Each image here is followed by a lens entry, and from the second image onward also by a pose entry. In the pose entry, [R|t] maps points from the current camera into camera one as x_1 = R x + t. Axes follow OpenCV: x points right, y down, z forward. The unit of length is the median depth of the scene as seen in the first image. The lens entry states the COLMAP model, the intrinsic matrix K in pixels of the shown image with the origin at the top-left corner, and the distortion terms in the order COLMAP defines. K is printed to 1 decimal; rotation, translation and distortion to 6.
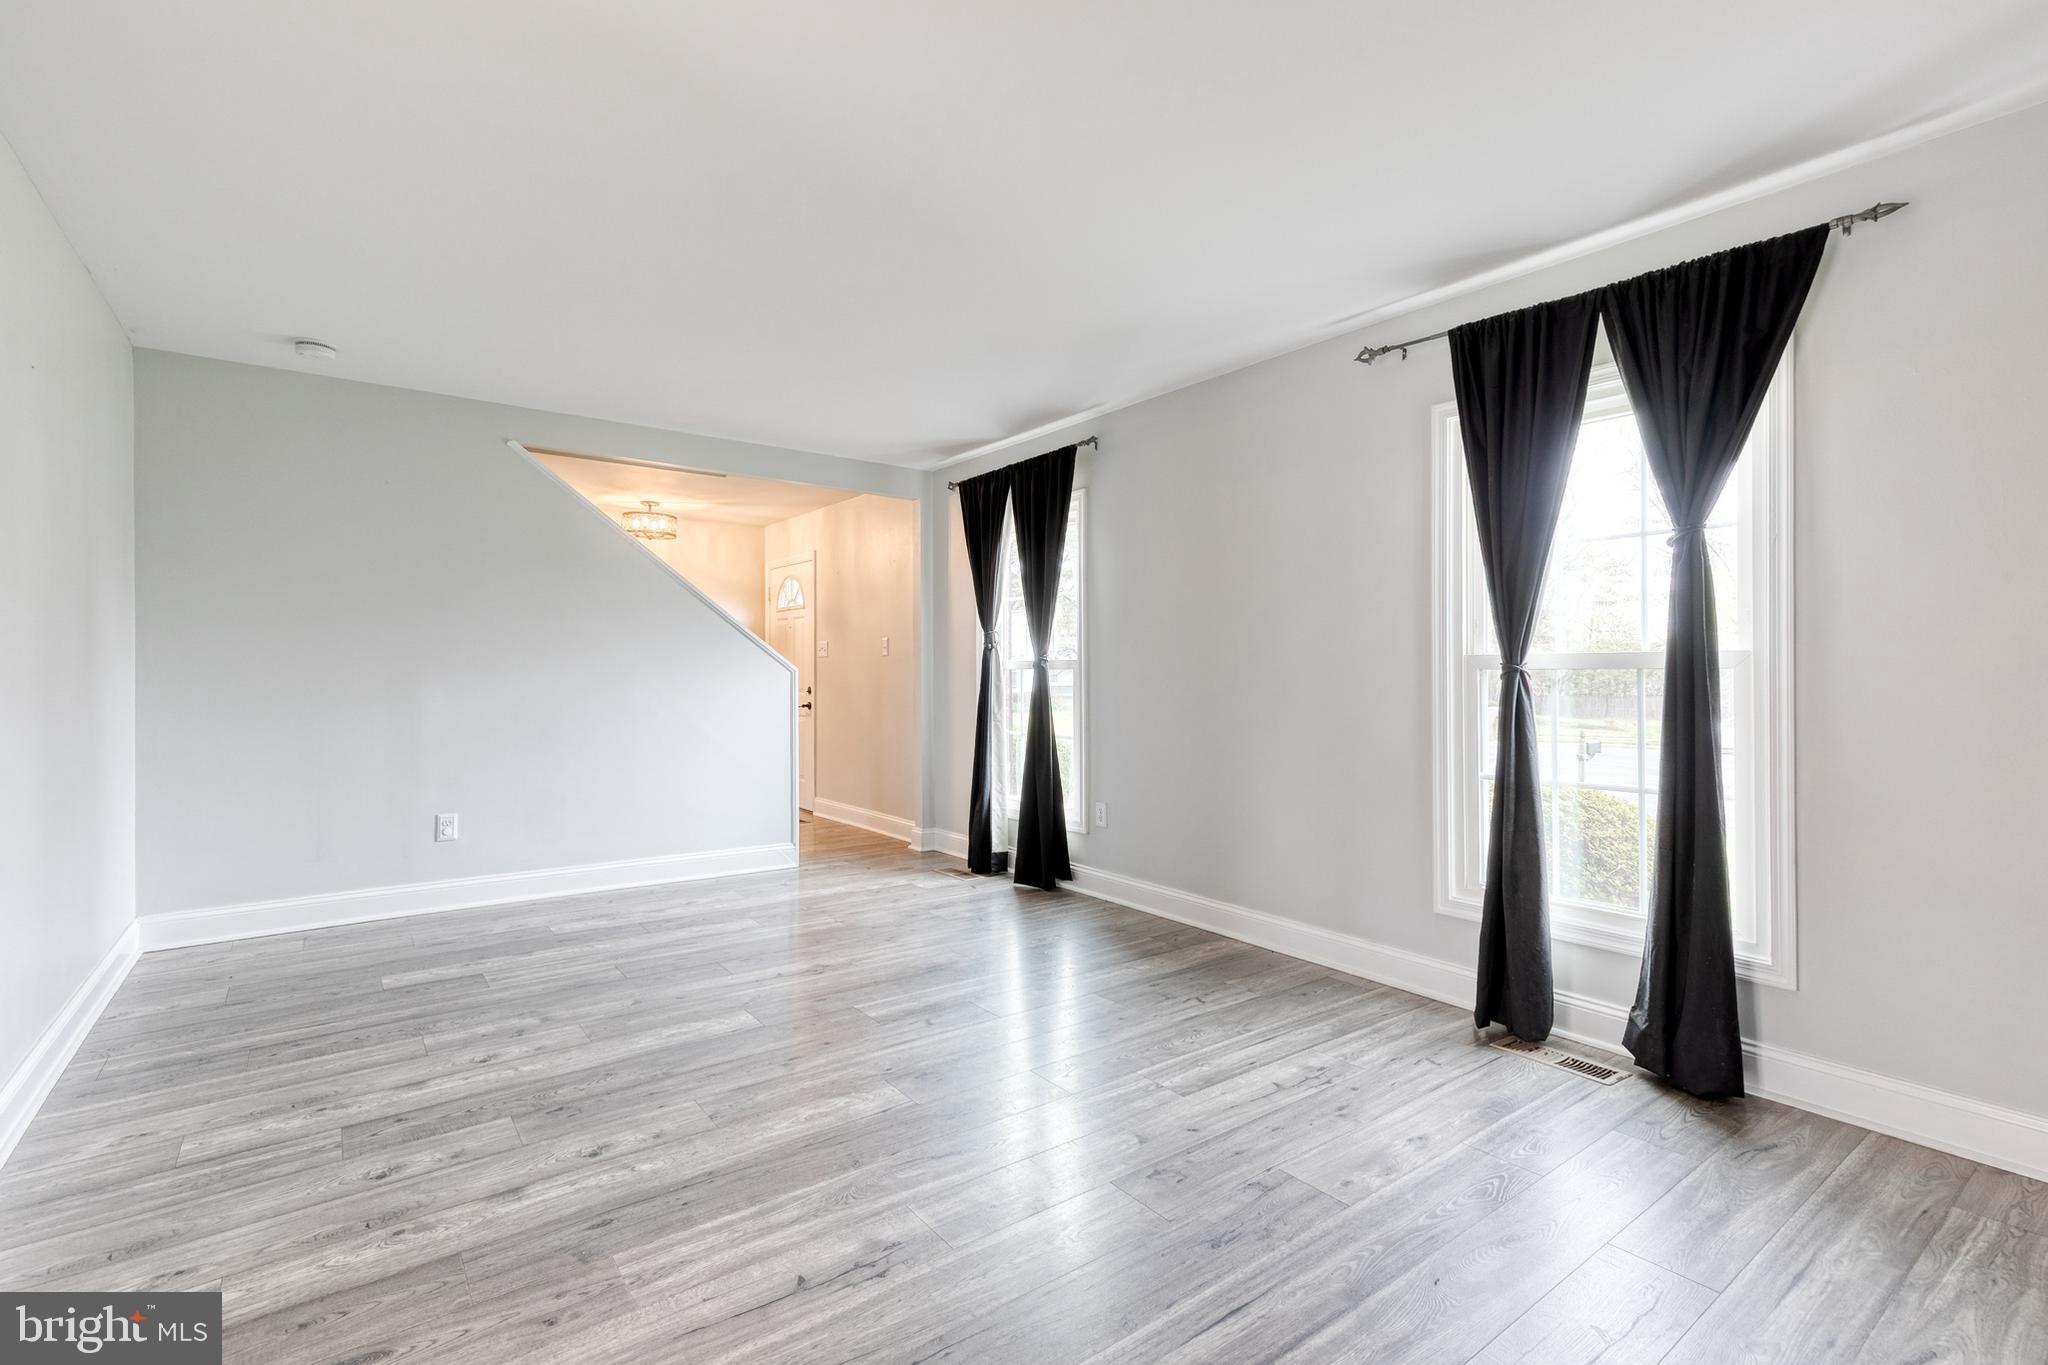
lens RADIAL K [[932.7, 0, 1022.9], [0, 932.7, 677.6], [0, 0, 1]] dist [0.005079, -0.000632]
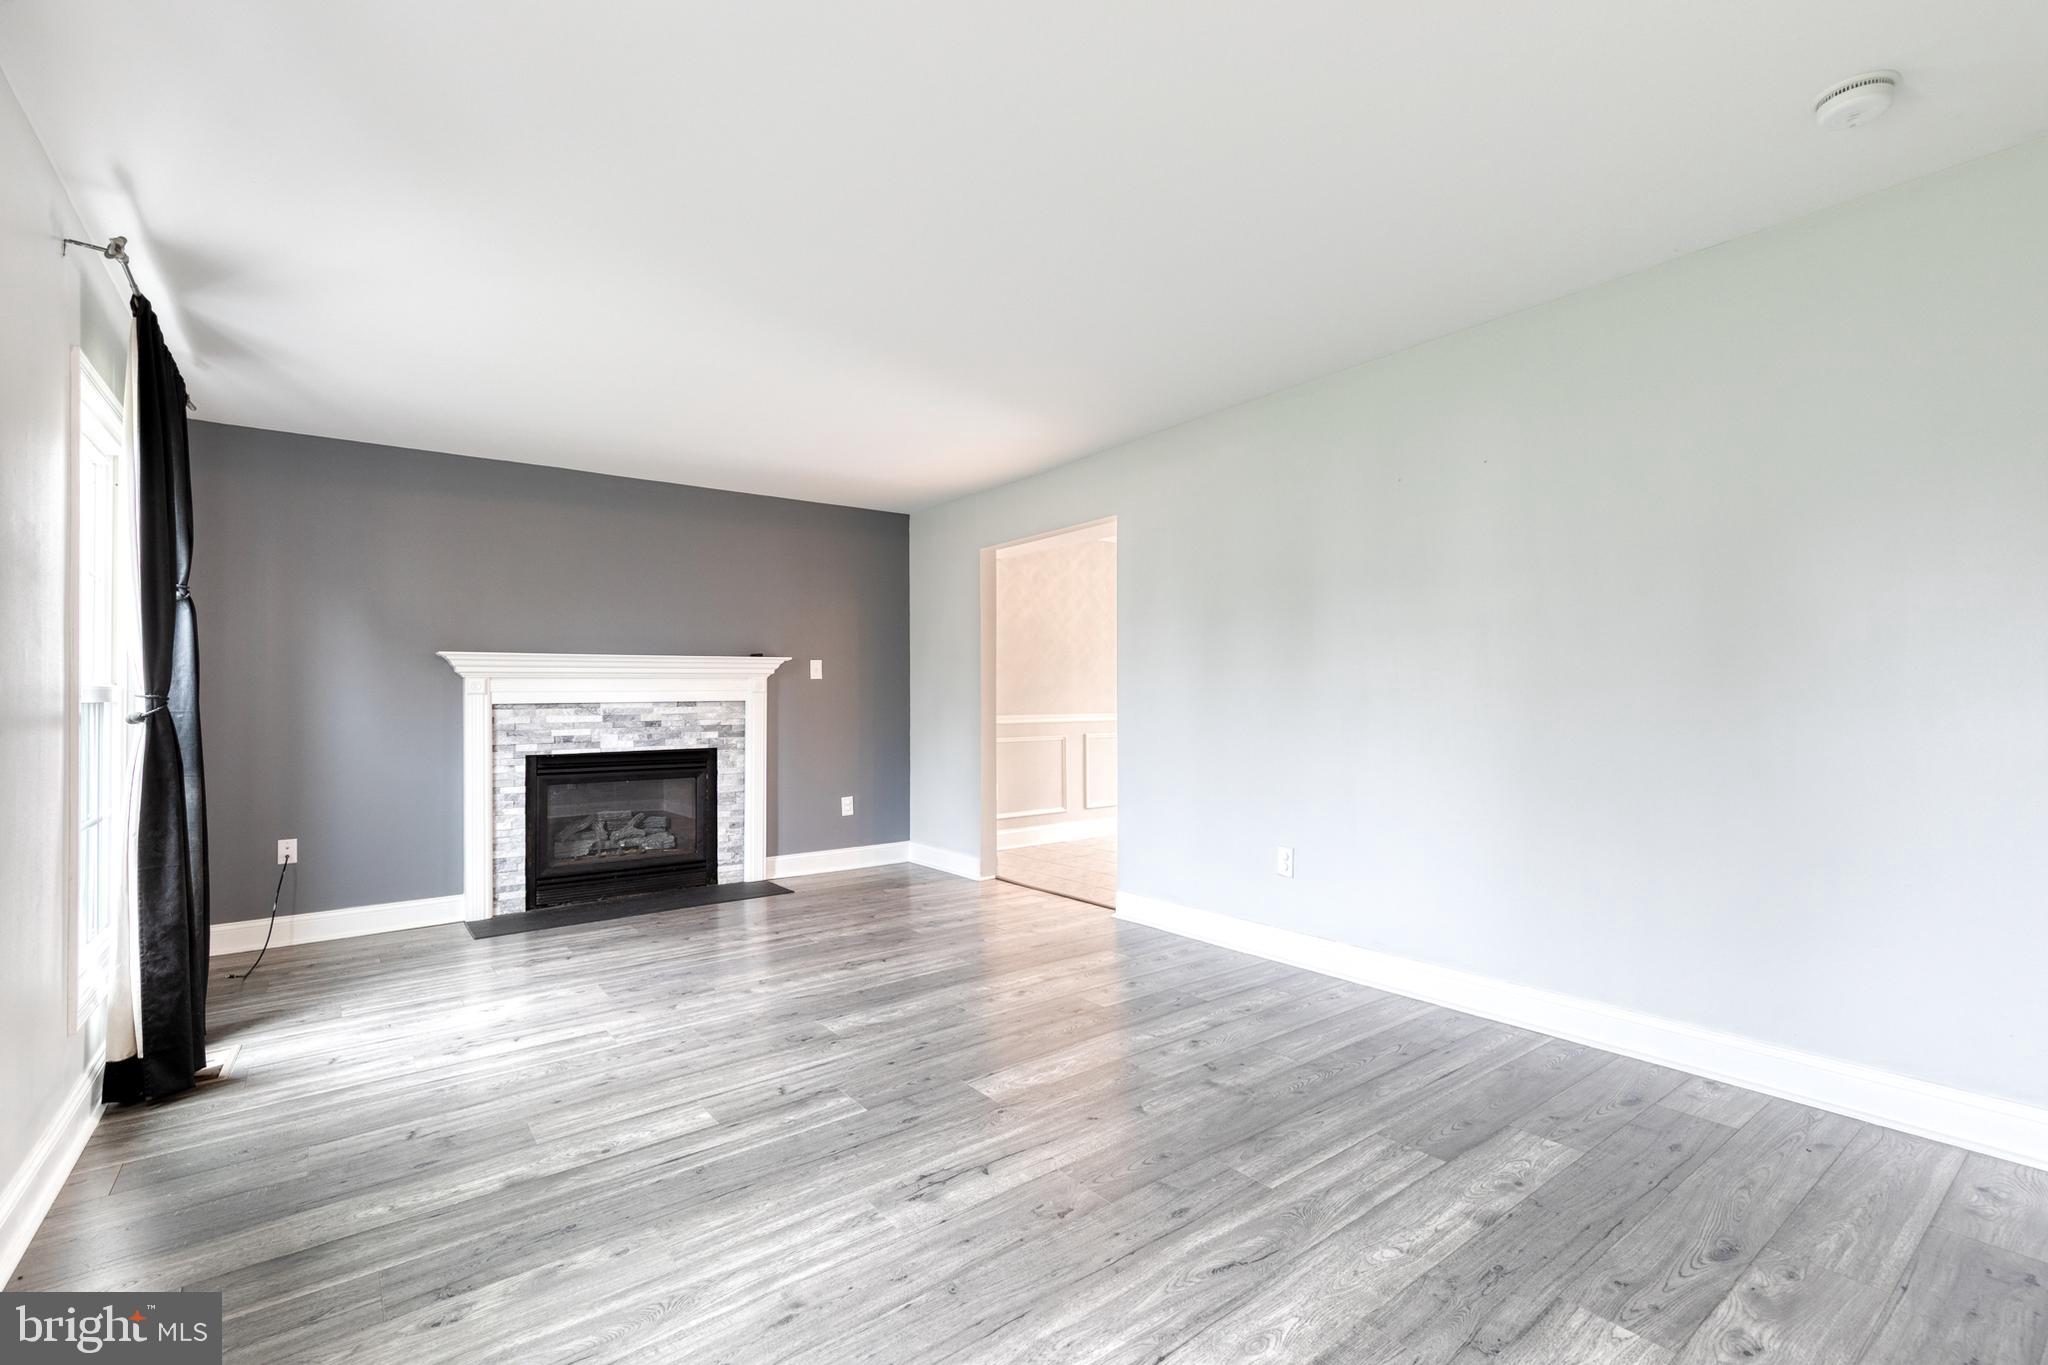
lens RADIAL K [[932.7, 0, 1027.5], [0, 932.7, 687.0], [0, 0, 1]] dist [0.005079, -0.000632]
pose [[-0.999907, 0.011131, -0.007850, -0.358056], [0.011134, 0.999938, -0.000408, -0.016040], [0.007845, -0.000496, -0.999969, 2.035231]]
